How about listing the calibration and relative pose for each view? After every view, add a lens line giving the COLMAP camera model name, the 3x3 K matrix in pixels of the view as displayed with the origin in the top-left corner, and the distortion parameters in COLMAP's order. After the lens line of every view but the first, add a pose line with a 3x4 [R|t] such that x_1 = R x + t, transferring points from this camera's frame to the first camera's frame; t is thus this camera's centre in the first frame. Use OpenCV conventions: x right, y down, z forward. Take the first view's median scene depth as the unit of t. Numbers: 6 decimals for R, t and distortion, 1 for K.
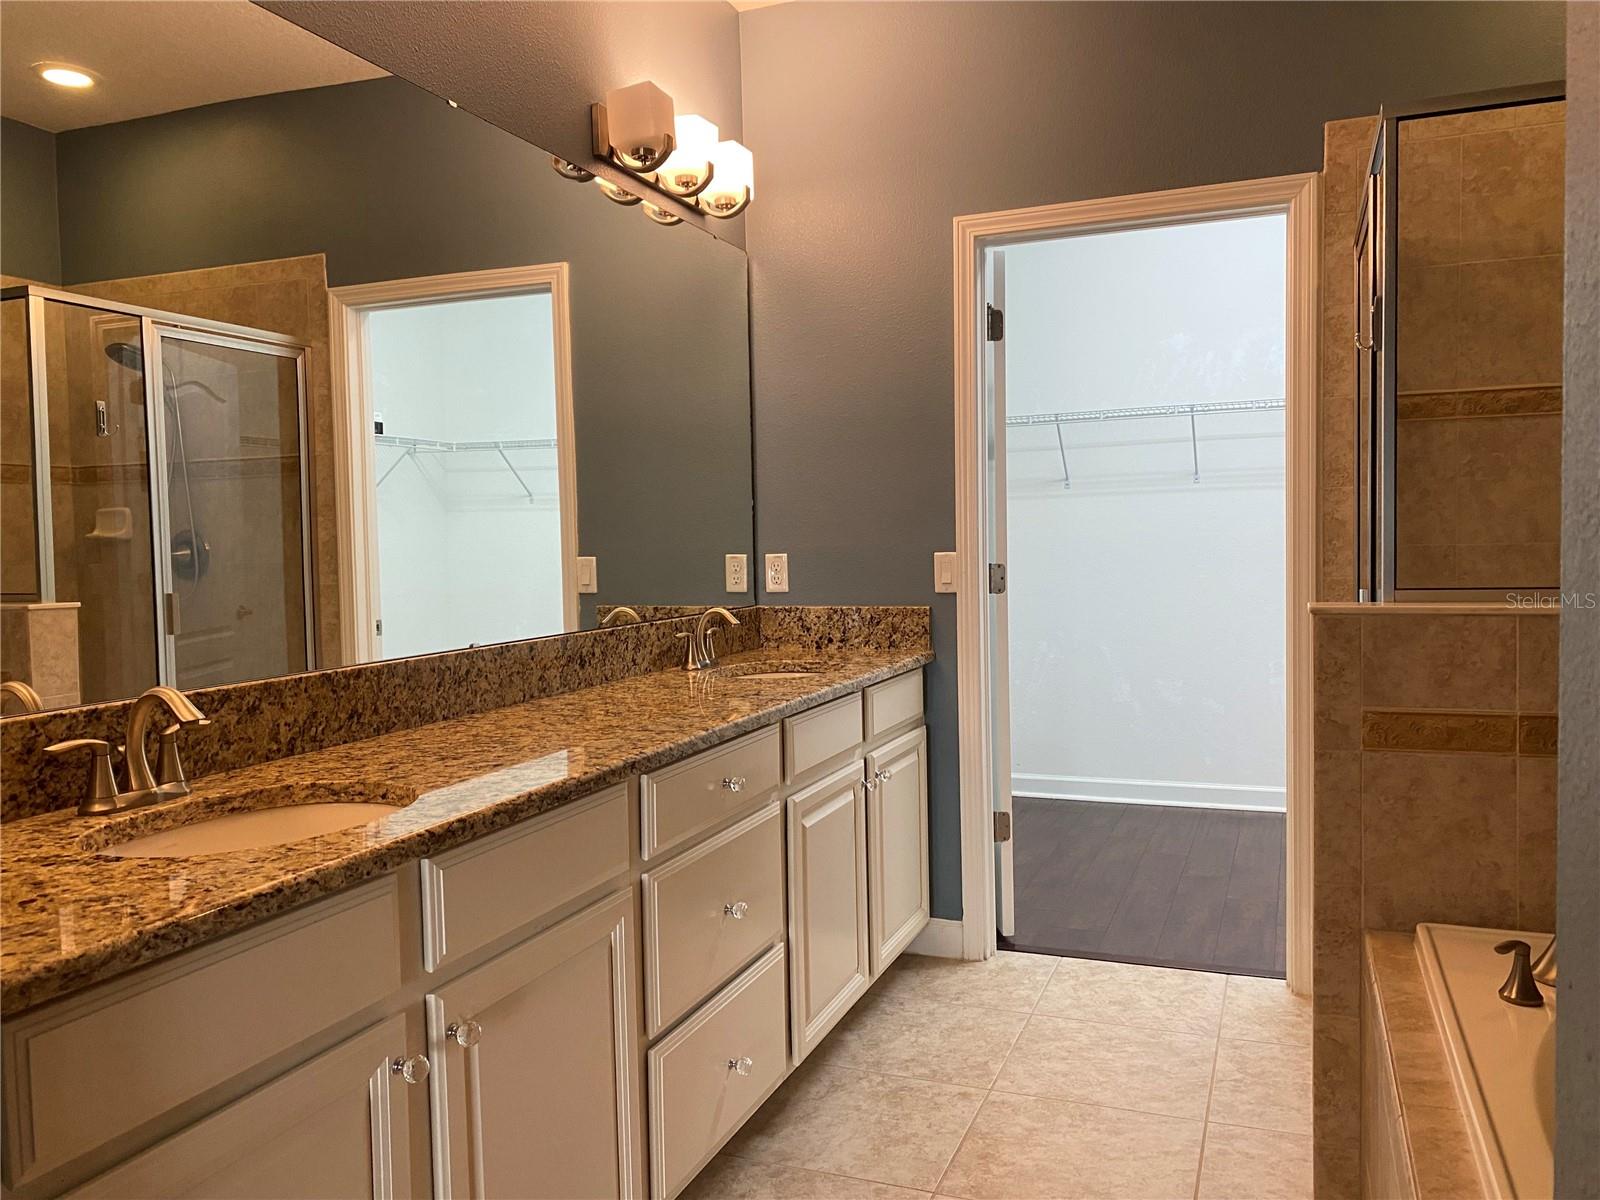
lens RADIAL K [[1216.1, 0, 817.5], [0, 1216.1, 587.8], [0, 0, 1]] dist [0.059094, -0.085712]
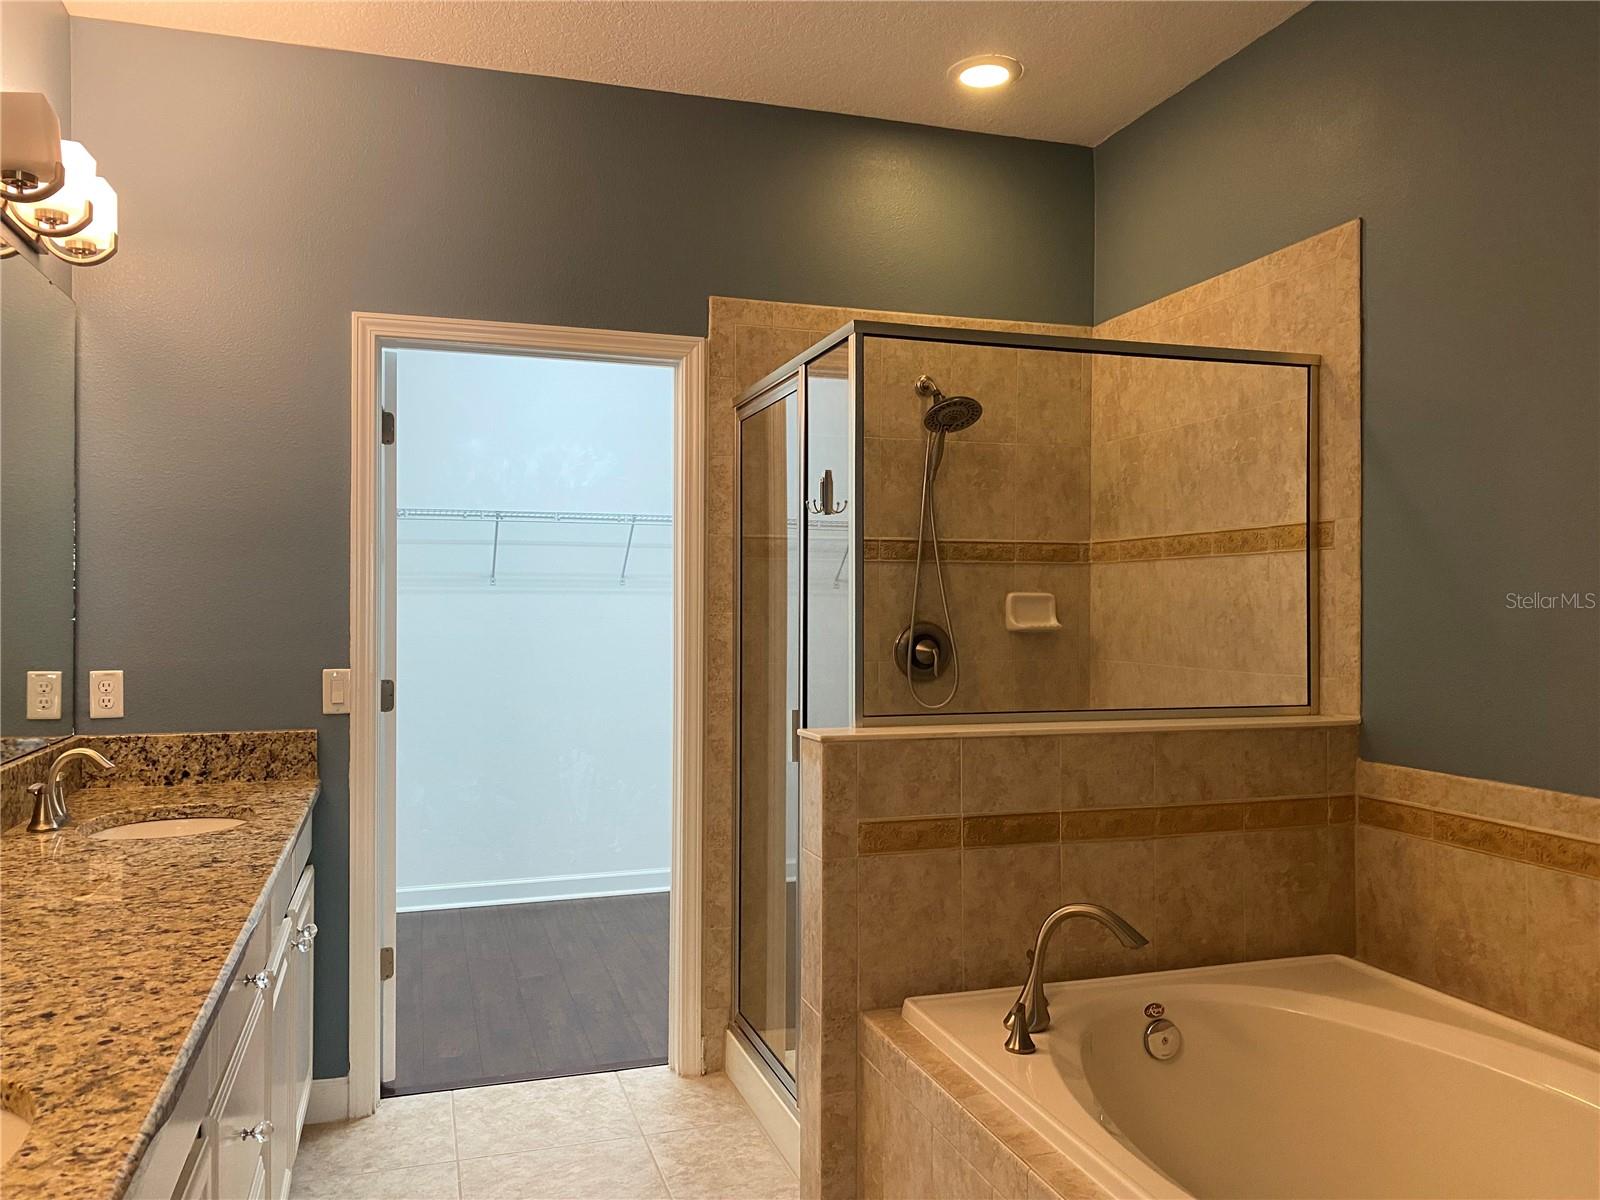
lens RADIAL K [[1204.8, 0, 800.0], [0, 1204.8, 600.0], [0, 0, 1]] dist [0.050861, -0.081236]
pose [[0.776170, 0.026313, 0.629974, -0.225425], [0.007178, 0.998695, -0.050558, -0.037289], [-0.630483, 0.043764, 0.774968, 0.083673]]
